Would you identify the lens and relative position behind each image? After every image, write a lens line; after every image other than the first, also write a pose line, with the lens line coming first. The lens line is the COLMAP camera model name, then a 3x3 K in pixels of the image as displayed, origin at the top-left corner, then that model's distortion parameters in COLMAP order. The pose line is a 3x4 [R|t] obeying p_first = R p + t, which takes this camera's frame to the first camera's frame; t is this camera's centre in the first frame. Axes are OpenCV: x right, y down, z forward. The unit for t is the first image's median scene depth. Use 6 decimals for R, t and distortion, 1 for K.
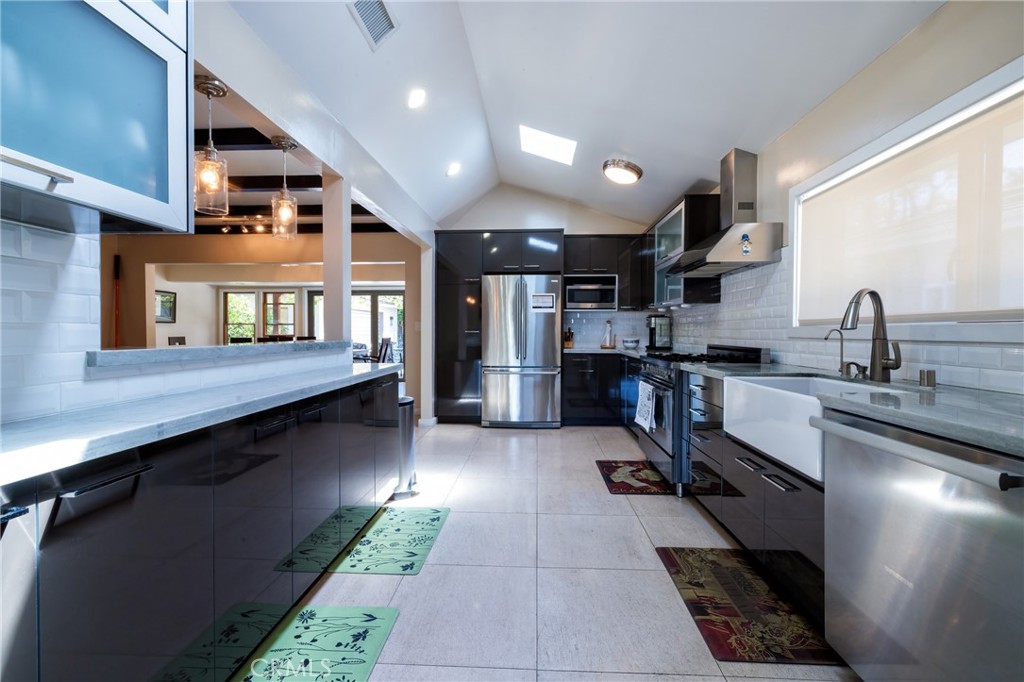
lens RADIAL K [[427.9, 0, 516.8], [0, 427.9, 334.5], [0, 0, 1]] dist [0.001106, 0.000313]
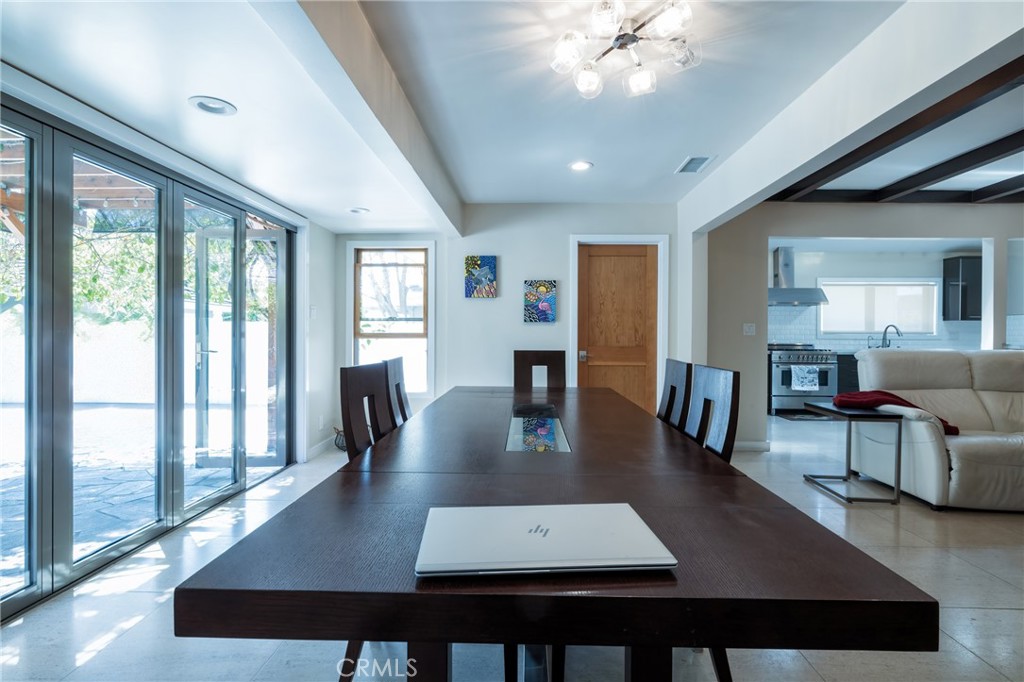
lens RADIAL K [[515.7, 0, 521.0], [0, 515.7, 337.6], [0, 0, 1]] dist [-0.000029, 0.001381]
pose [[-0.026977, -0.005386, 0.999622, -1.572148], [0.001630, 0.999984, 0.005432, -0.013455], [-0.999635, 0.001775, -0.026968, 1.939718]]
